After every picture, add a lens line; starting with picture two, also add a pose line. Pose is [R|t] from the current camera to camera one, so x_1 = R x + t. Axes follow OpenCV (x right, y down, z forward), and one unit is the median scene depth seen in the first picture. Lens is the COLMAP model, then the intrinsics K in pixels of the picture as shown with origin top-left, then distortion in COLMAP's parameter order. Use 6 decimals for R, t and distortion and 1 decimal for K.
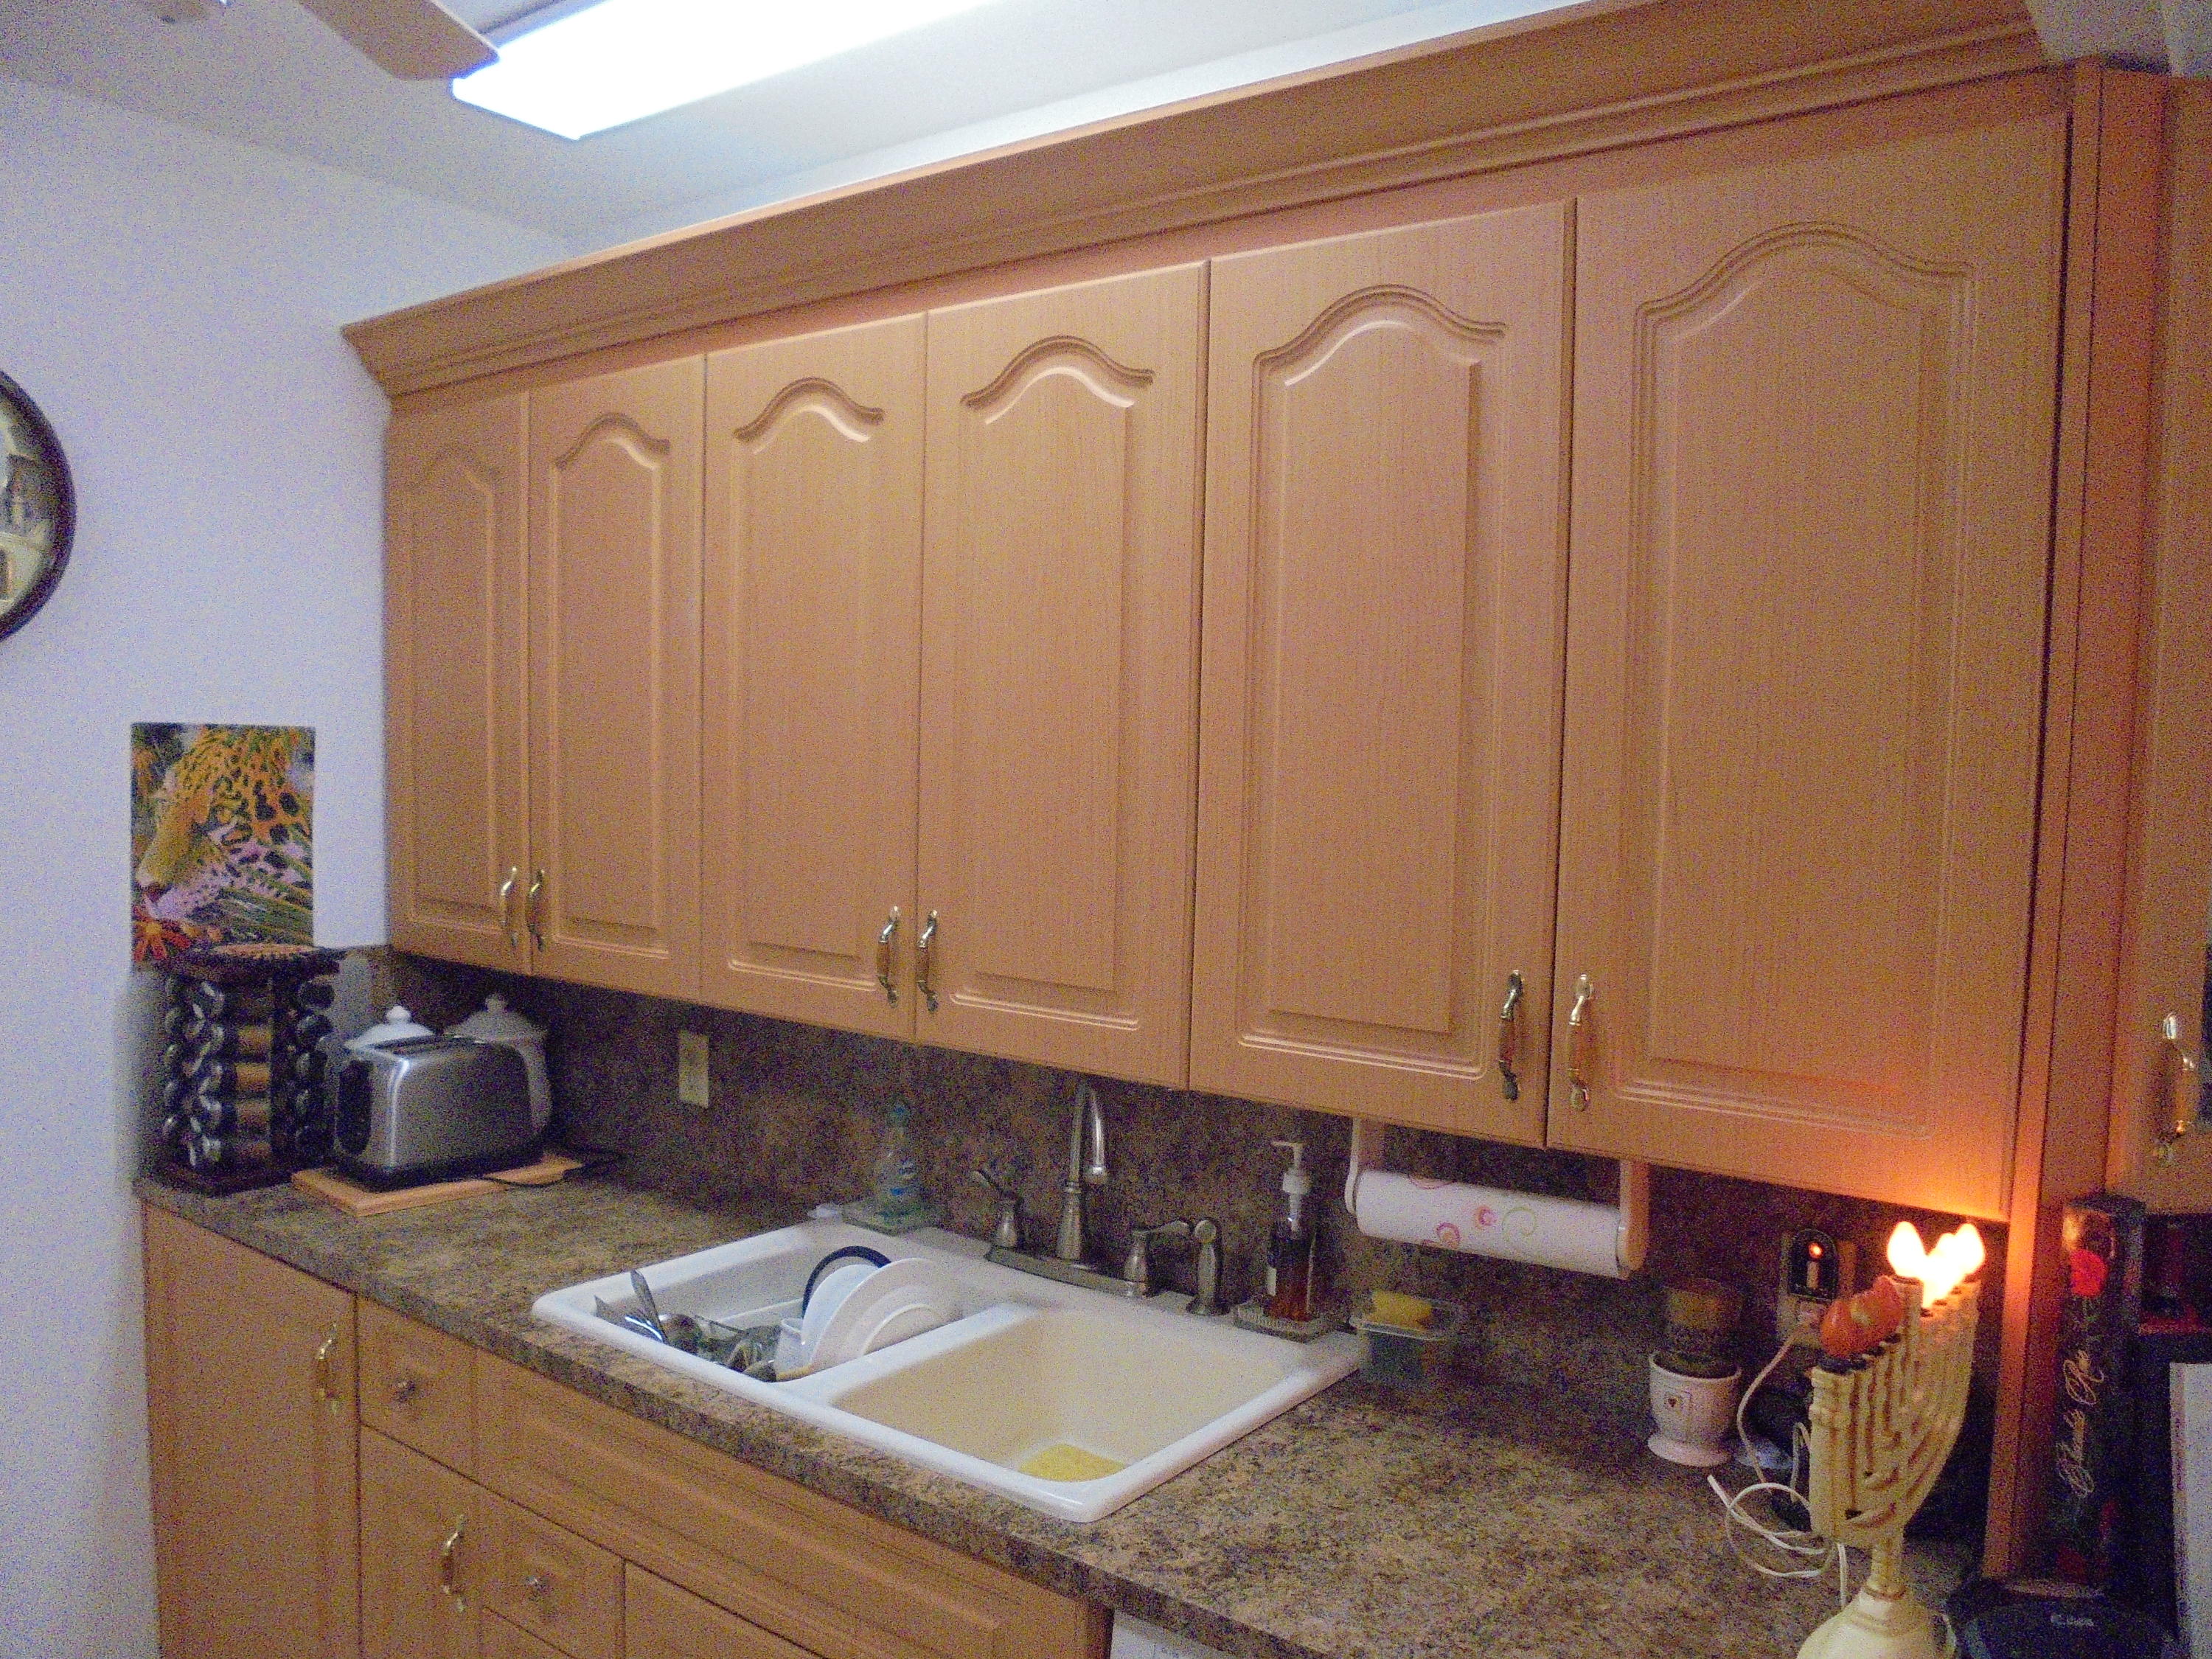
lens RADIAL K [[1661.5, 0, 1110.6], [0, 1661.5, 838.7], [0, 0, 1]] dist [-0.125323, 0.100335]
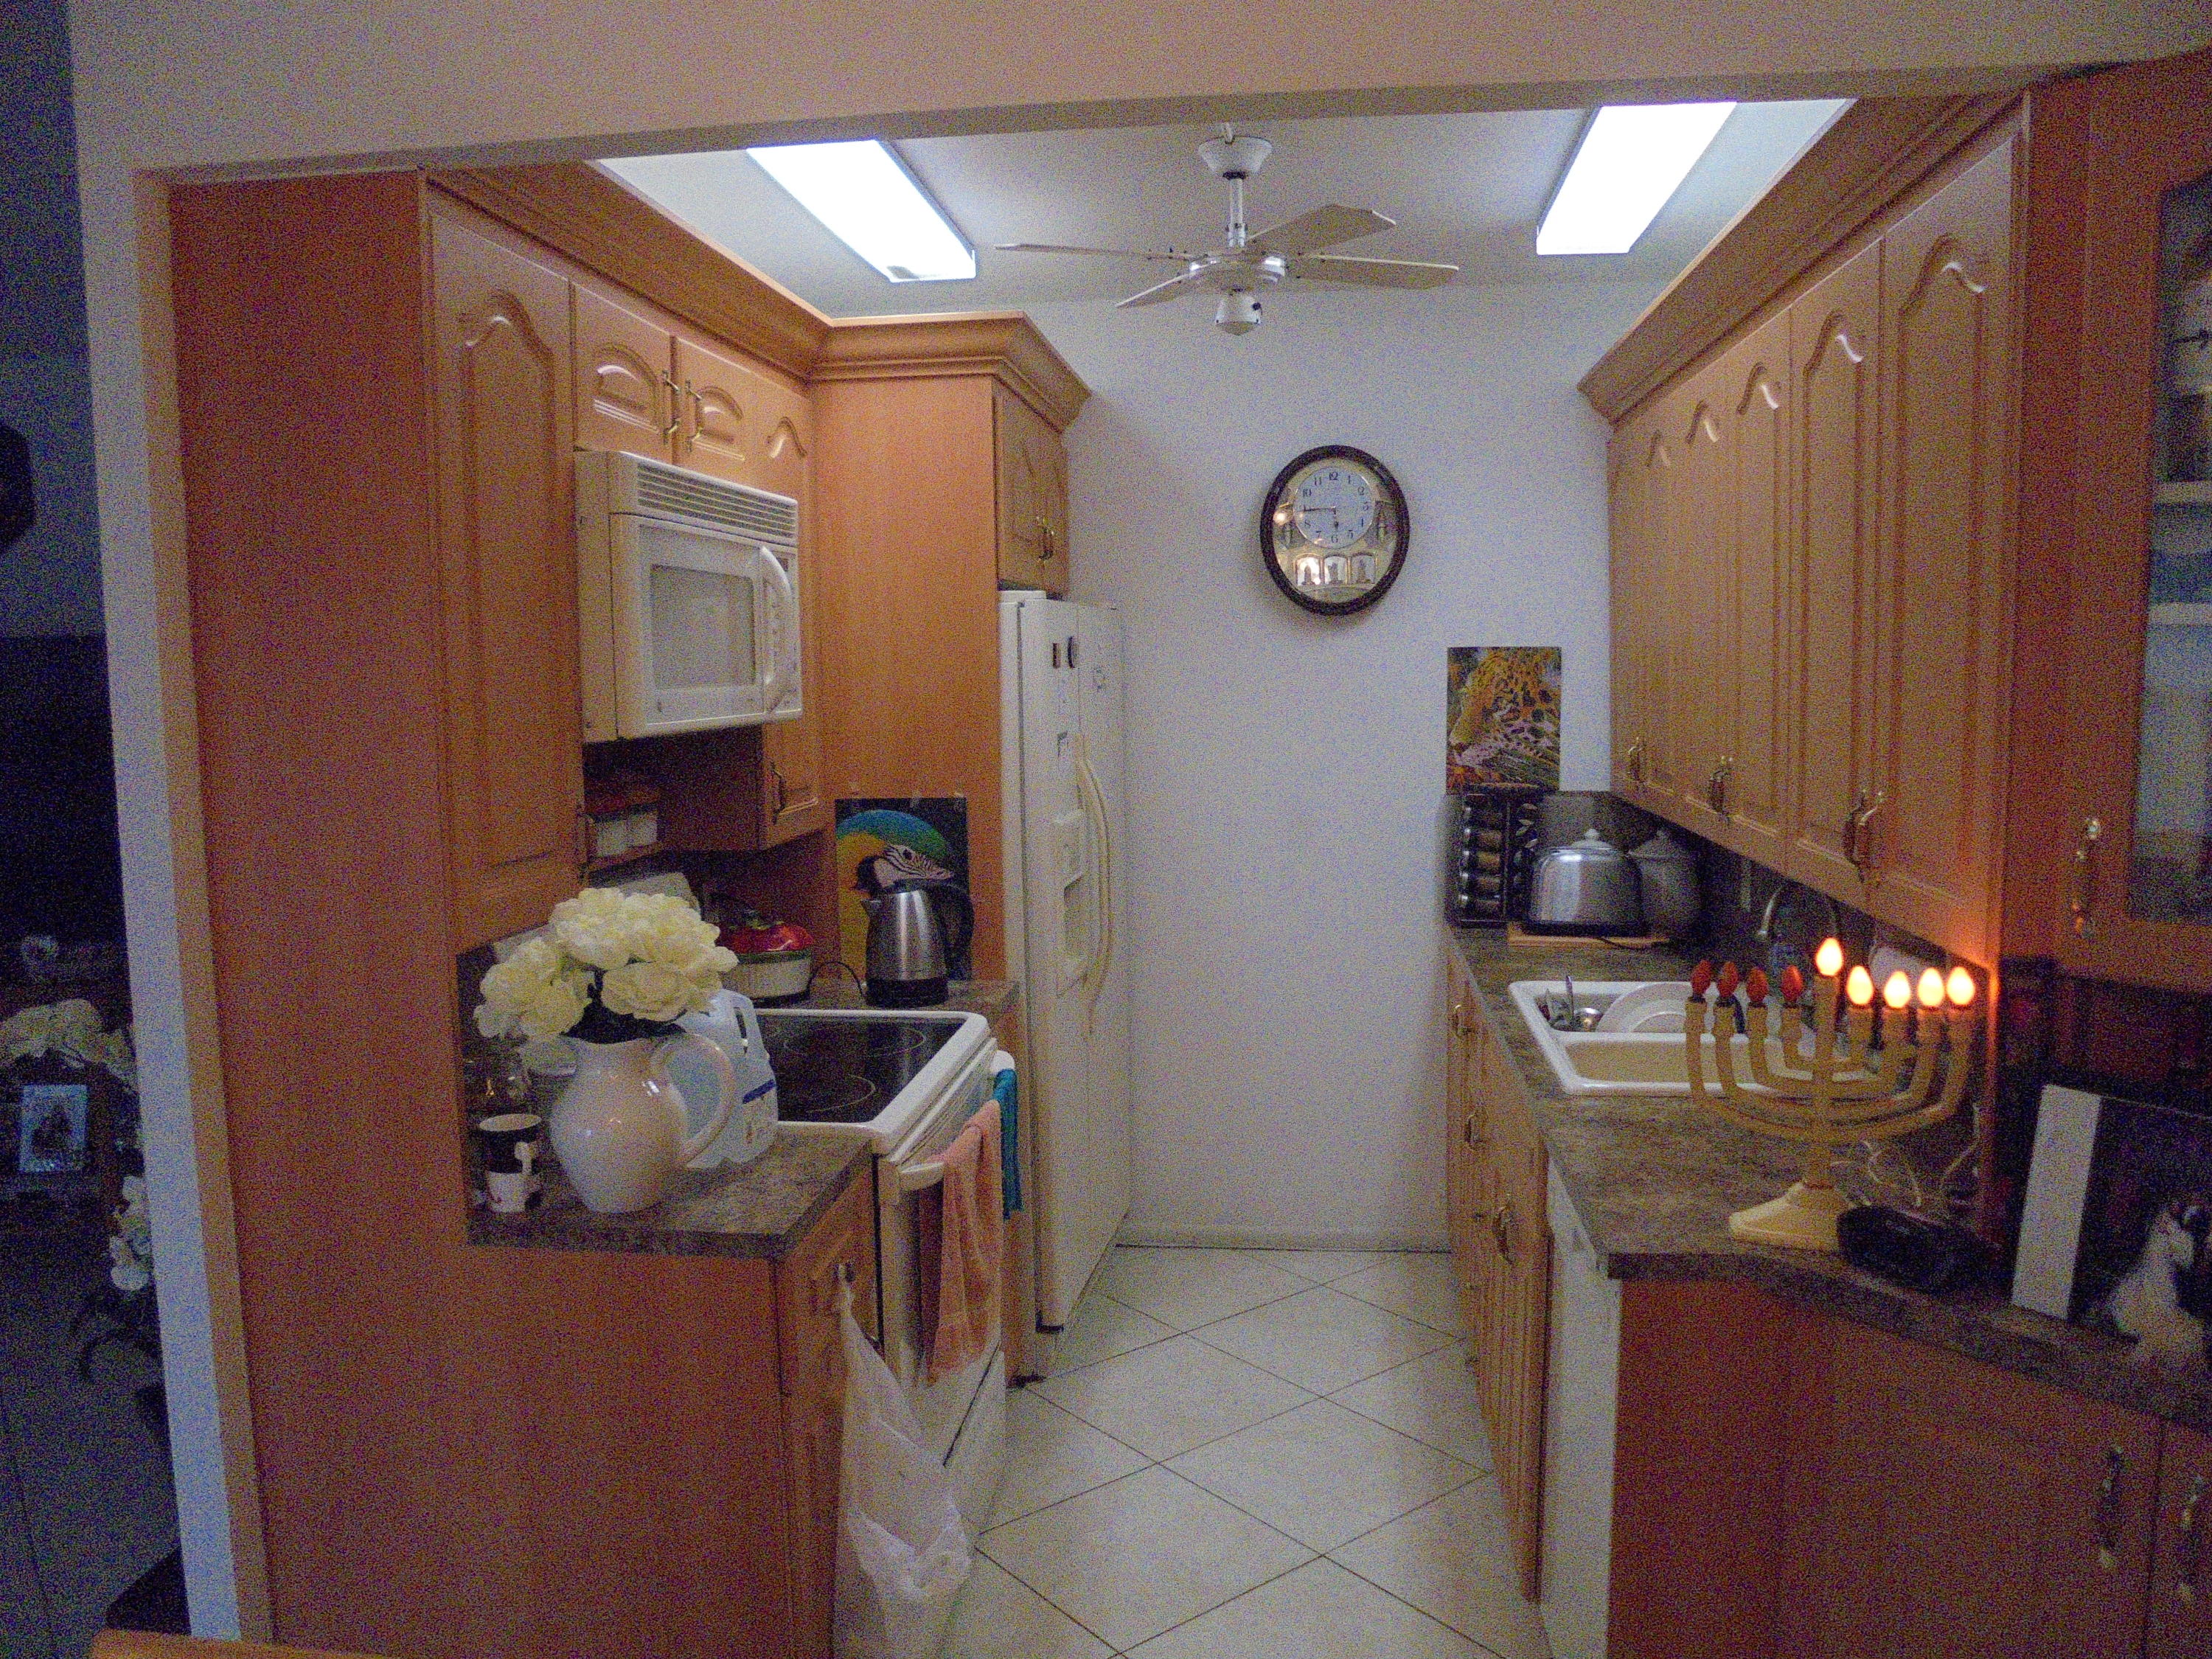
lens RADIAL K [[1661.5, 0, 1117.9], [0, 1661.5, 832.7], [0, 0, 1]] dist [-0.125323, 0.100335]
pose [[0.497583, 0.058828, -0.865419, 0.870062], [-0.023538, 0.998246, 0.054324, 0.042902], [0.867097, -0.006660, 0.498095, -0.197132]]
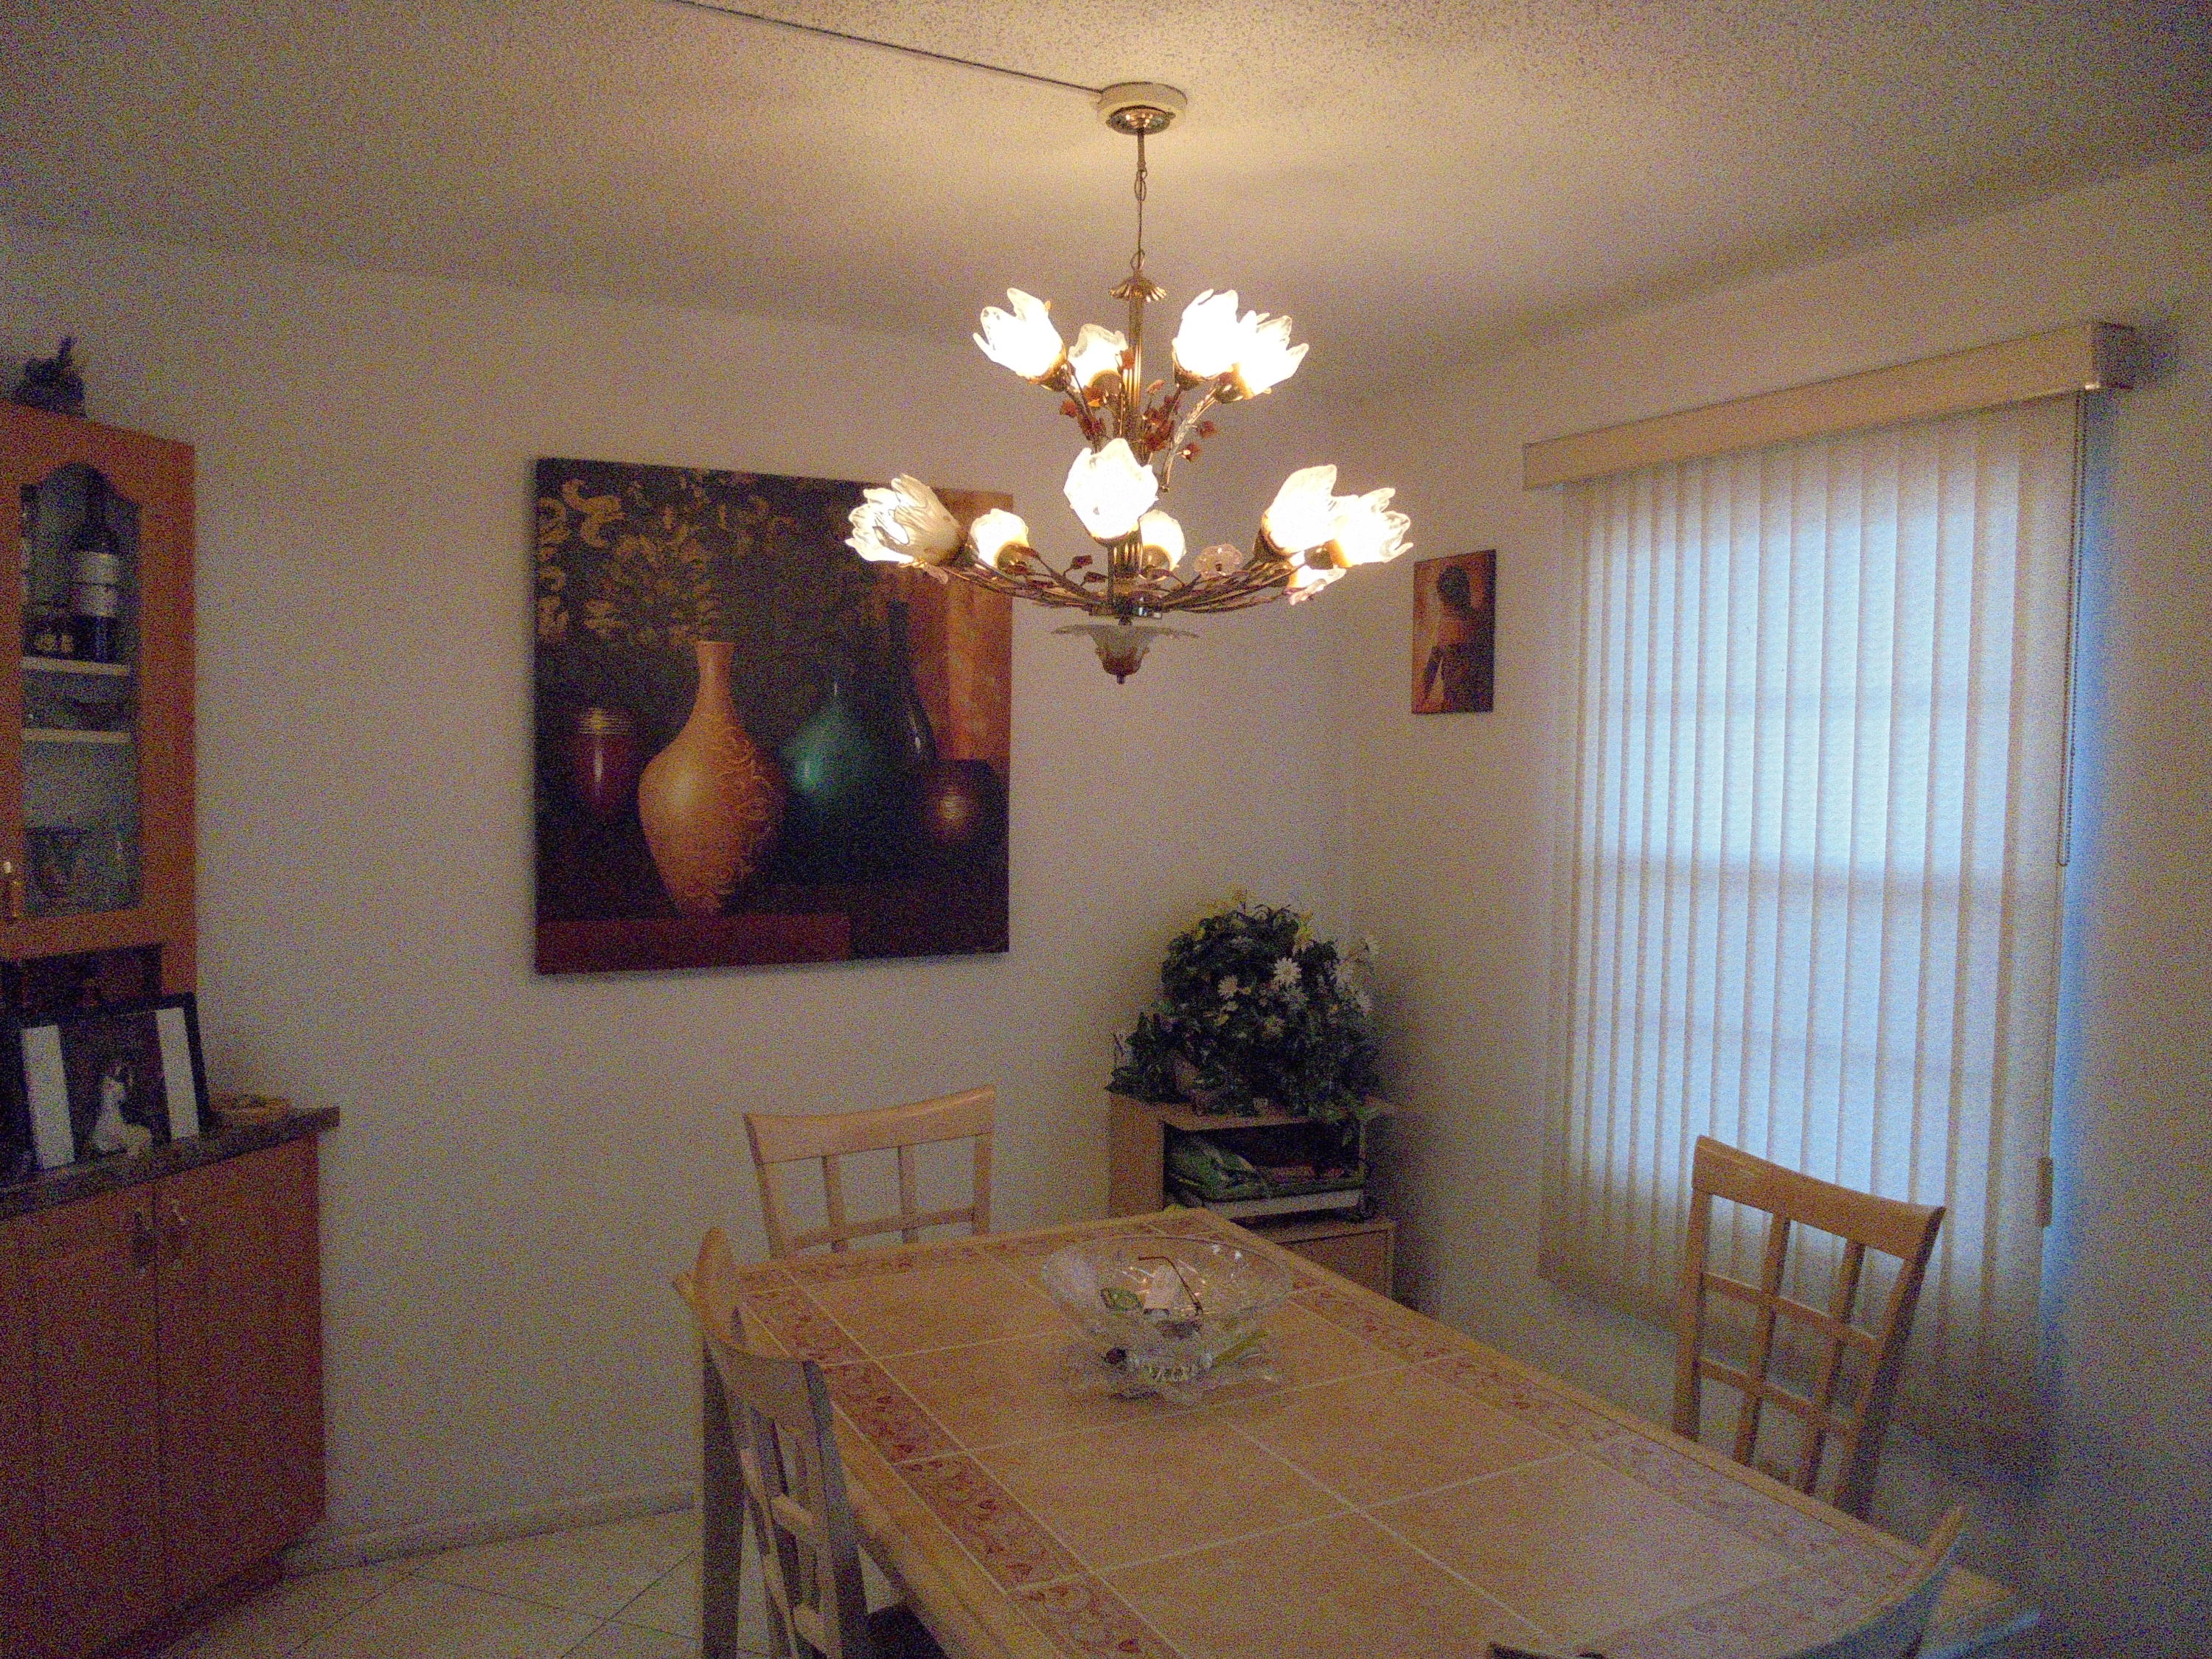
lens RADIAL K [[1661.5, 0, 1114.4], [0, 1661.5, 841.6], [0, 0, 1]] dist [-0.125323, 0.100335]
pose [[0.442851, -0.068207, 0.893997, -0.330810], [0.041795, 0.997589, 0.055406, 0.018534], [-0.895621, 0.012828, 0.444634, -0.733916]]
